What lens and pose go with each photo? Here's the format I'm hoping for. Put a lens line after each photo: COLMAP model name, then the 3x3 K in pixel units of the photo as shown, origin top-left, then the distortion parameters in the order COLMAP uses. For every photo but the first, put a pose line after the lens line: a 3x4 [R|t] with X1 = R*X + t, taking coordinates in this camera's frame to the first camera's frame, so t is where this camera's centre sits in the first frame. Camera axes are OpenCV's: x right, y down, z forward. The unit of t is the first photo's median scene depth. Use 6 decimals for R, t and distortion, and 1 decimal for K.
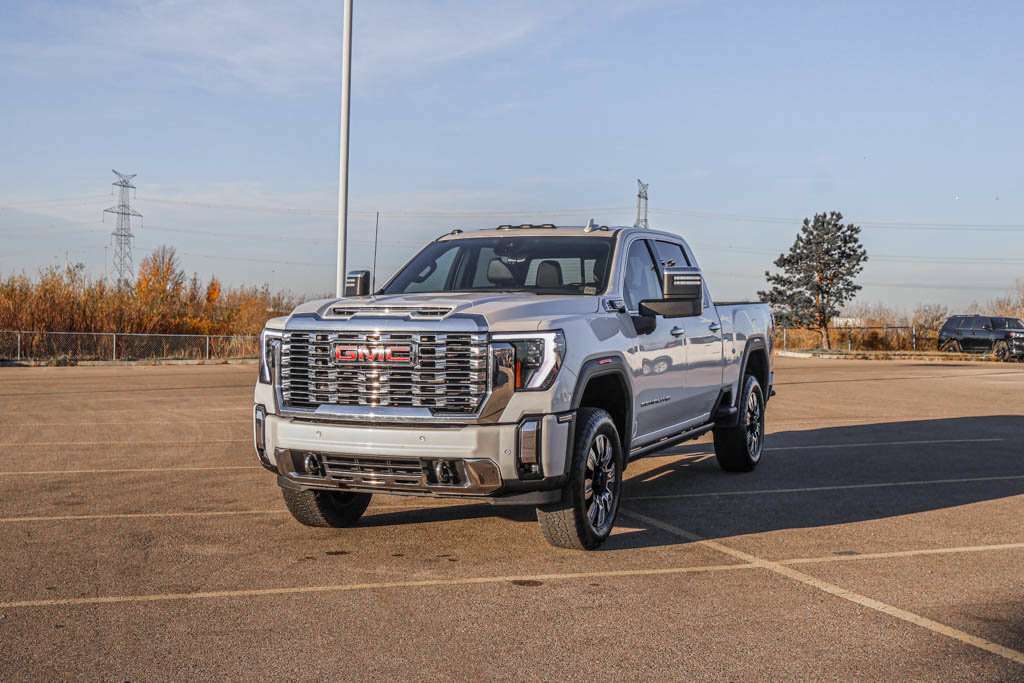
lens RADIAL K [[1325.7, 0, 512.0], [0, 1325.7, 341.5], [0, 0, 1]] dist [-0.002480, 0.002186]
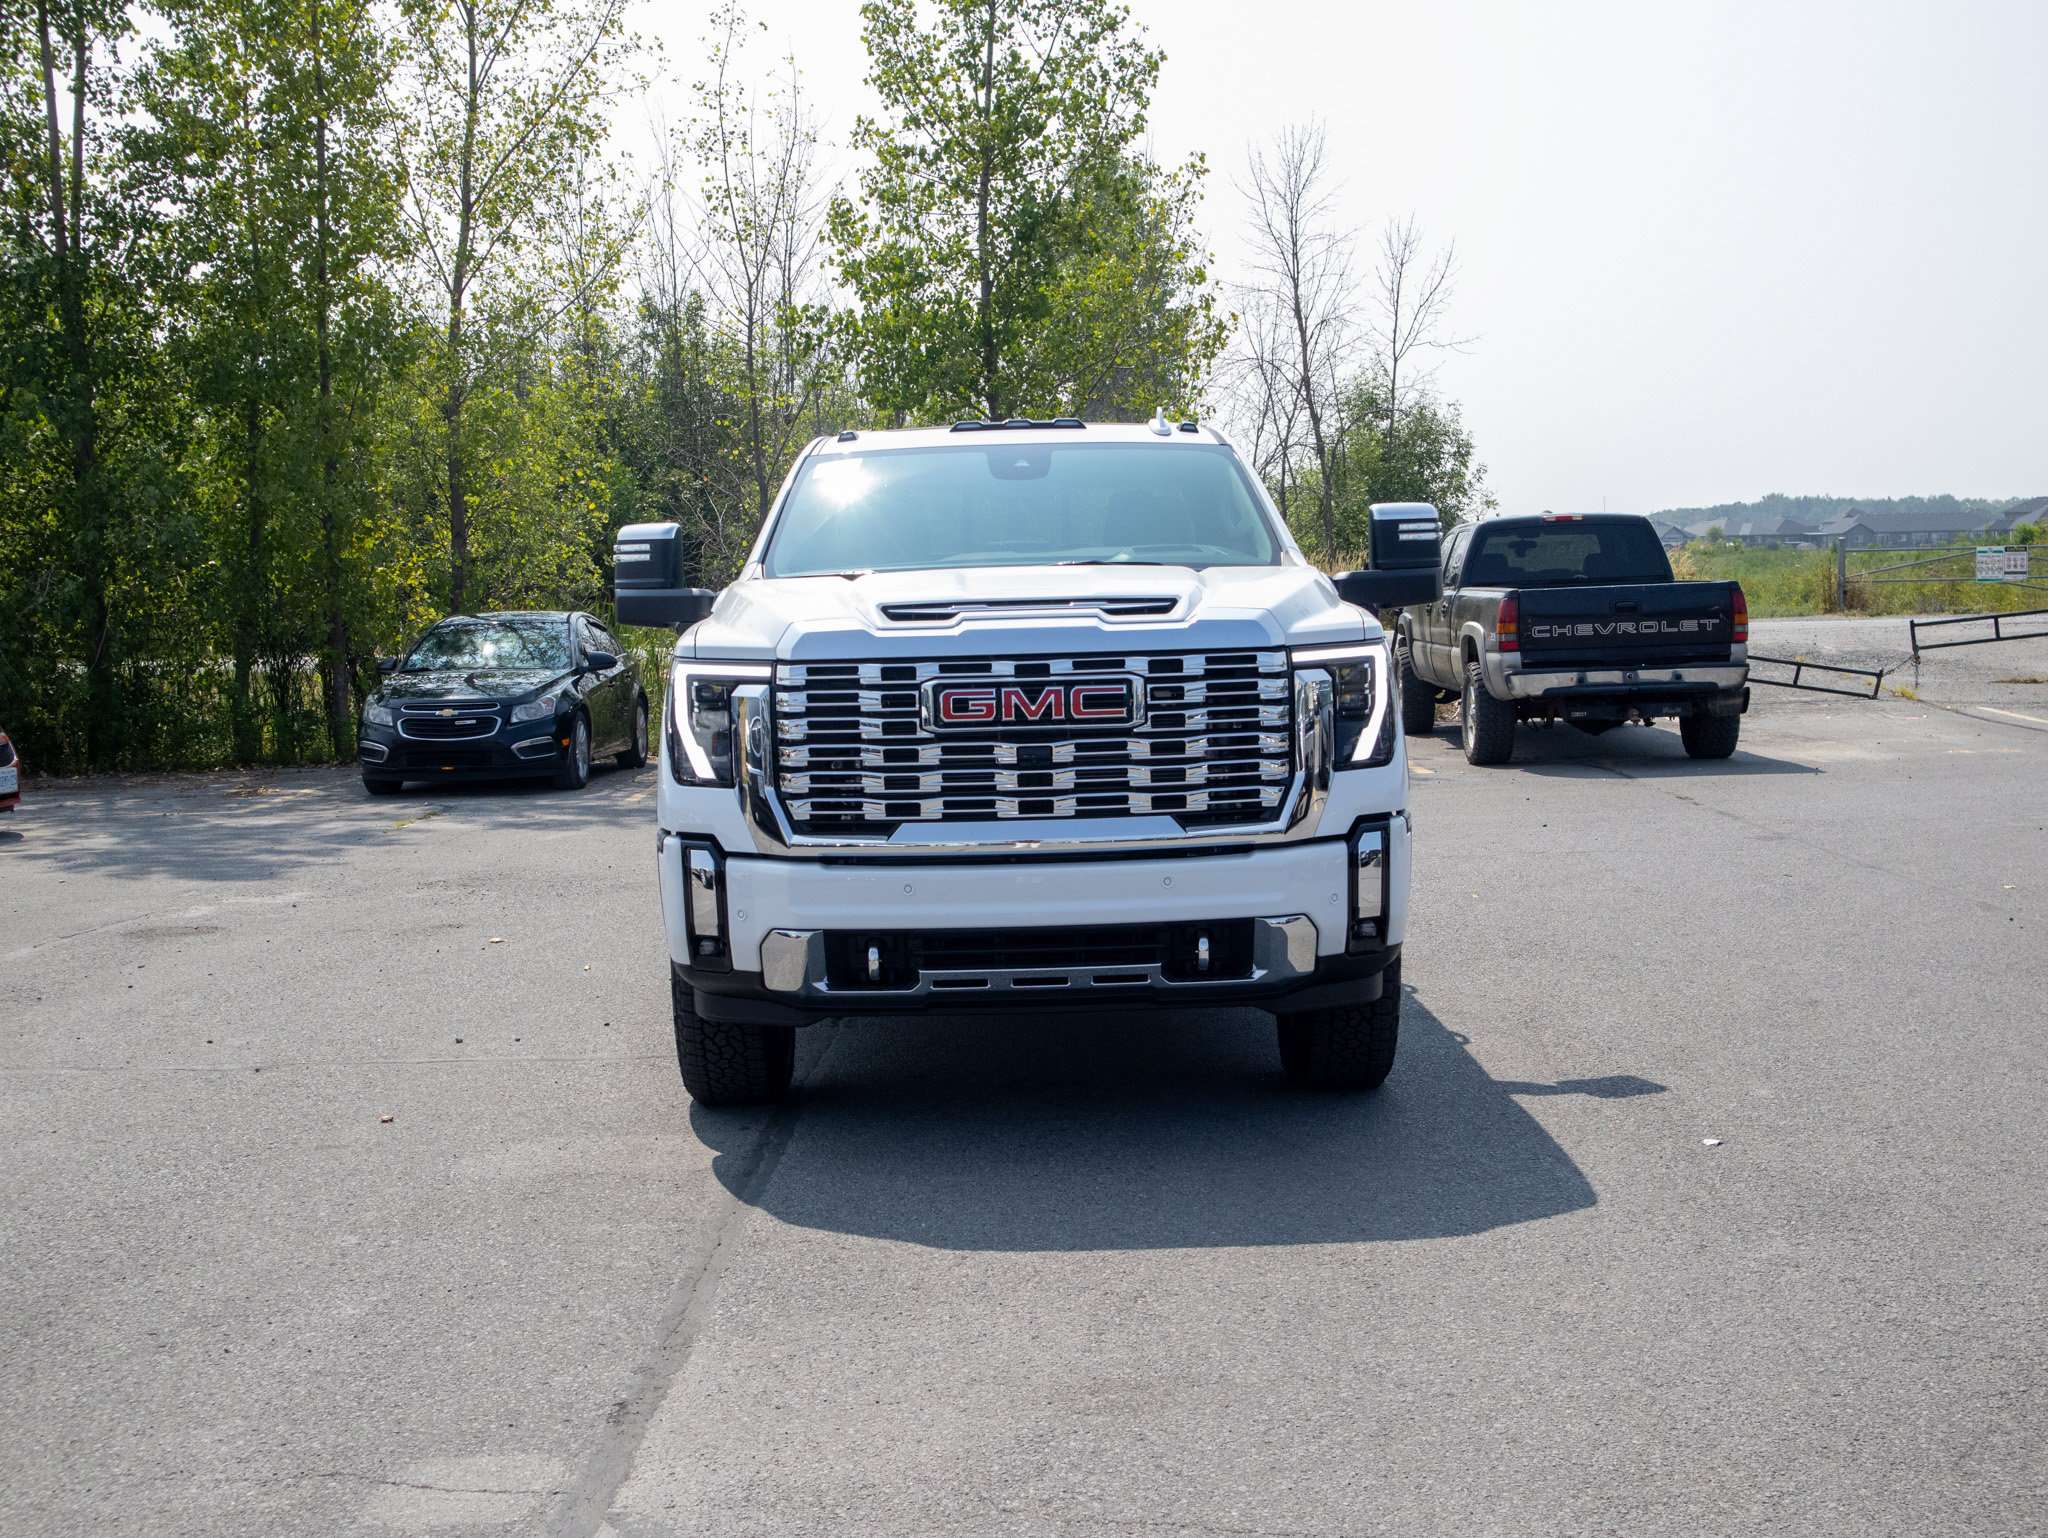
lens RADIAL K [[2686.2, 0, 1024.0], [0, 2686.2, 769.0], [0, 0, 1]] dist [-0.027418, -0.036185]
pose [[0.919293, -0.054626, 0.389765, -0.455318], [0.040479, 0.998192, 0.044424, -0.009276], [-0.391488, -0.025062, 0.919842, 0.155689]]
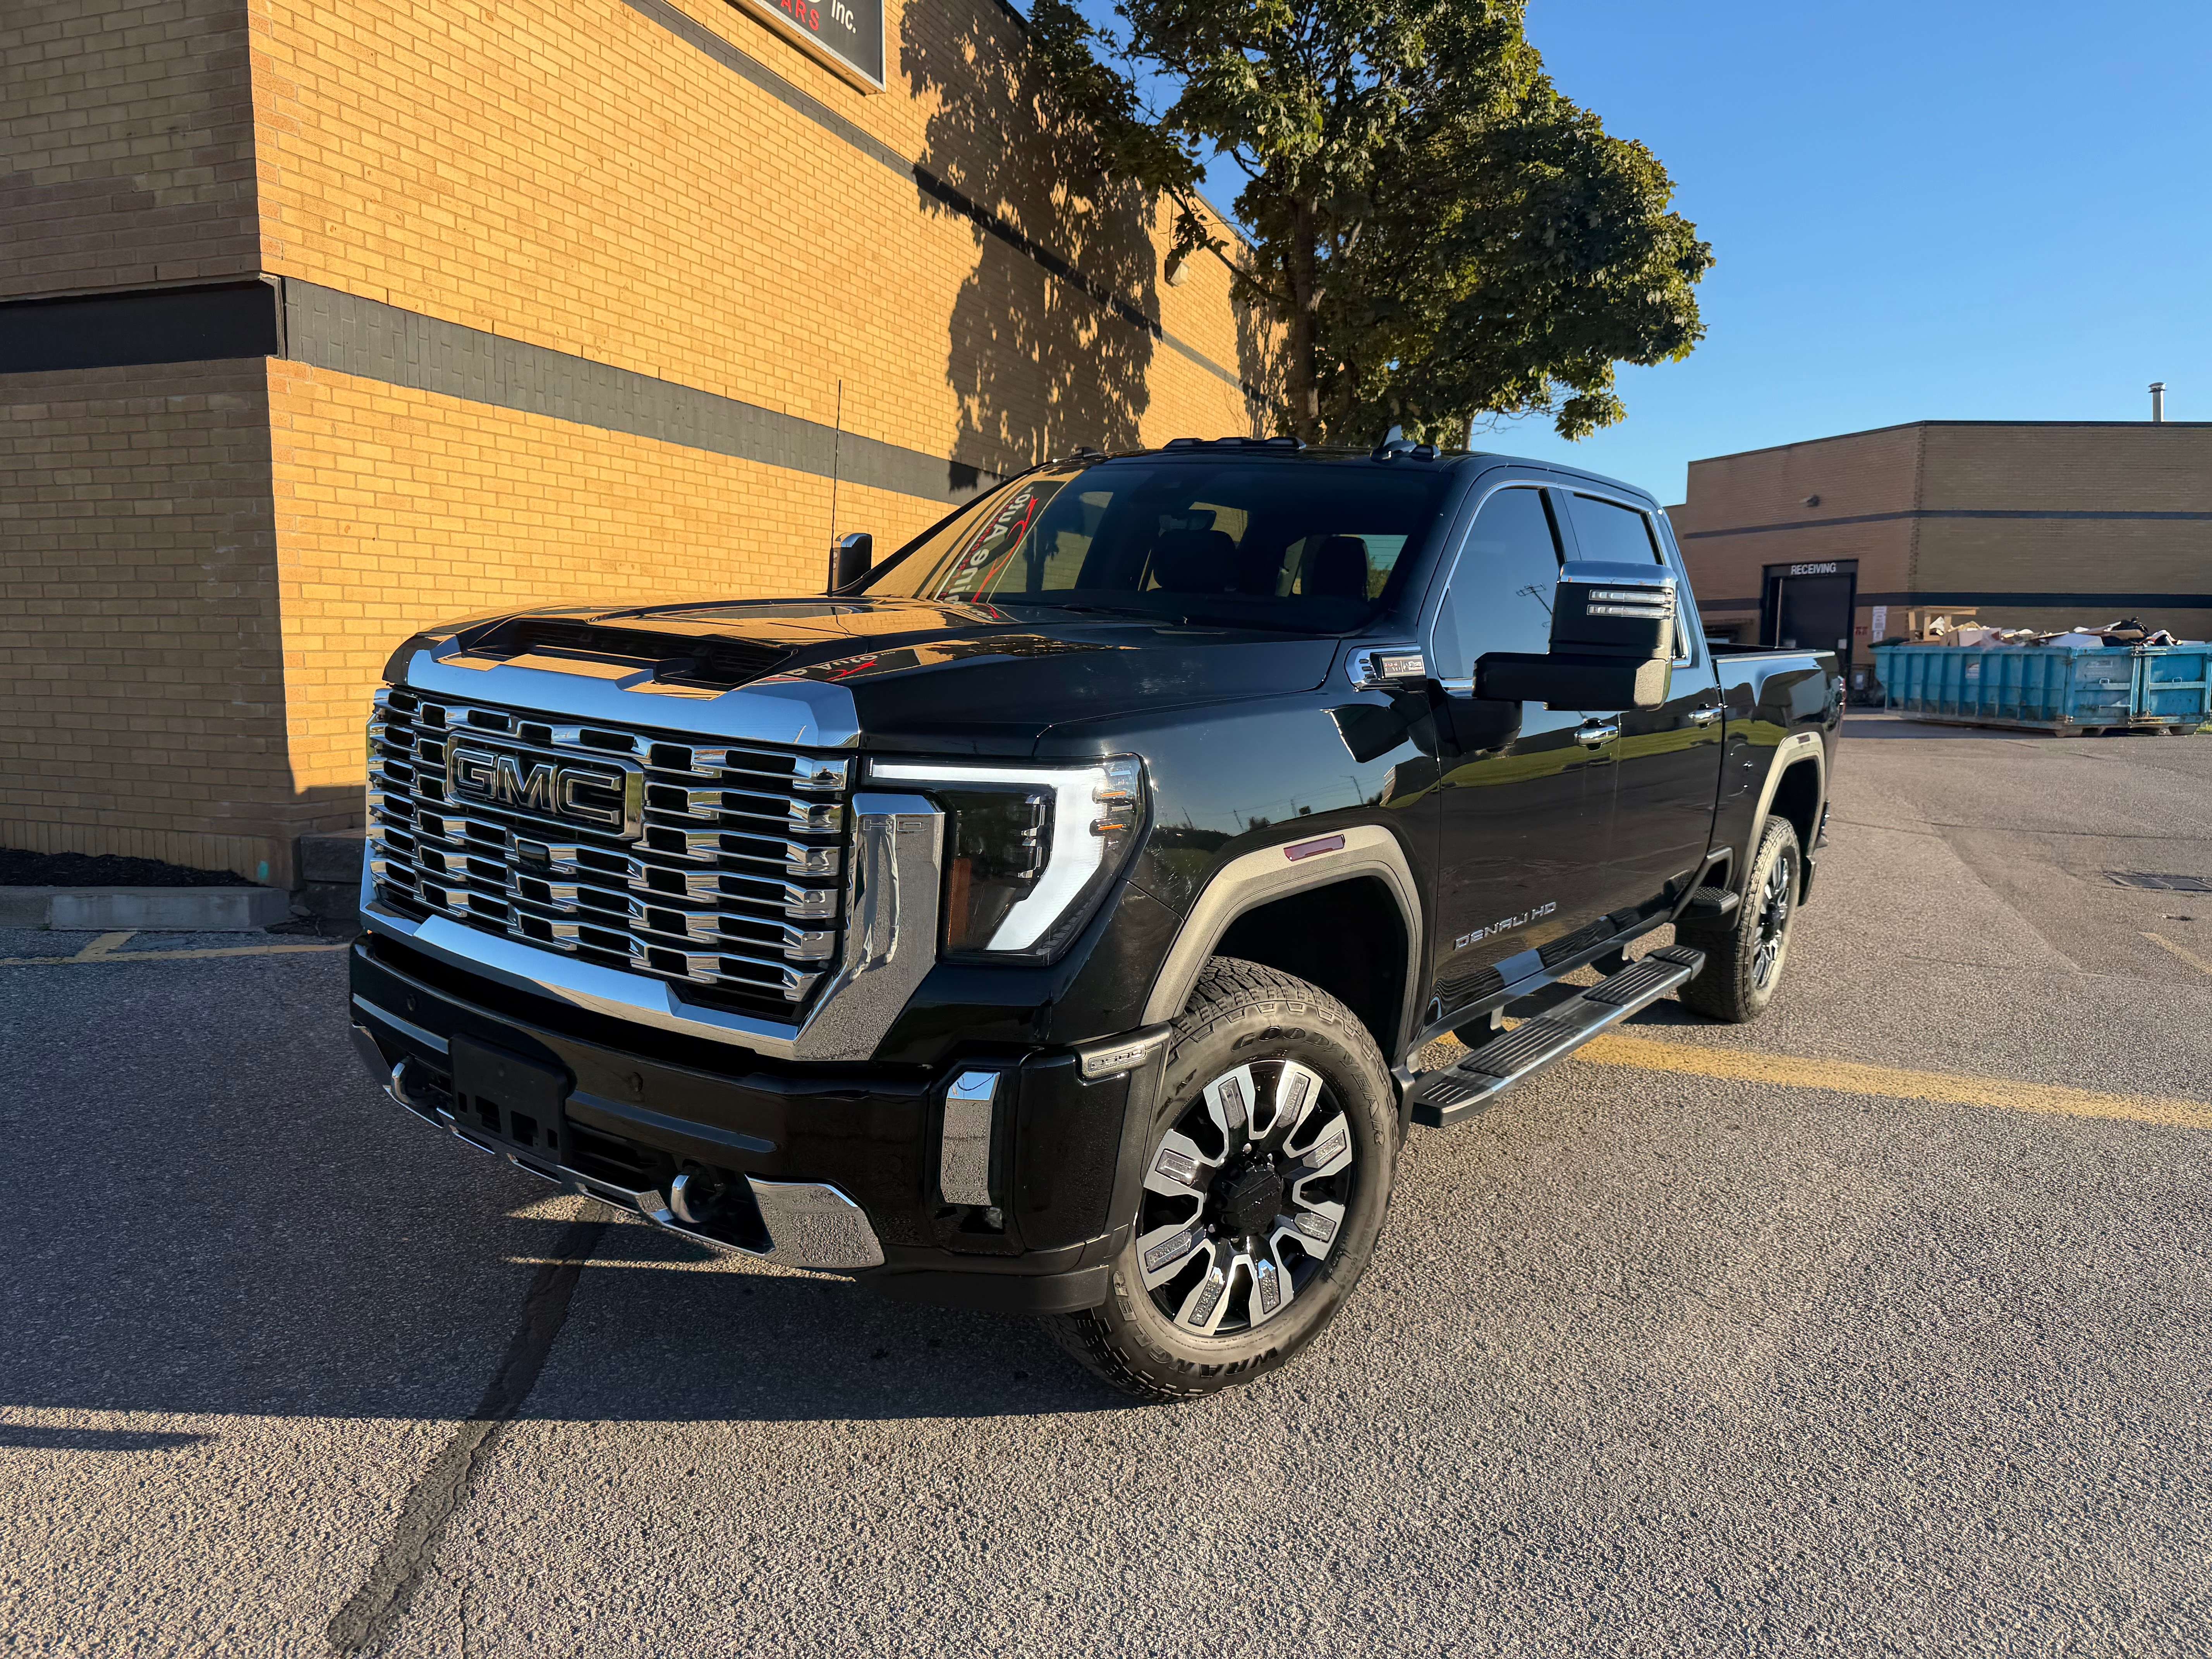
lens RADIAL K [[1584.3, 0, 1106.0], [0, 1584.3, 829.5], [0, 0, 1]] dist [0.003408, 0.001128]
pose [[0.974462, 0.092828, -0.204469, 0.102296], [-0.067127, 0.989339, 0.129238, -0.036990], [0.214287, -0.112212, 0.970304, 0.647515]]
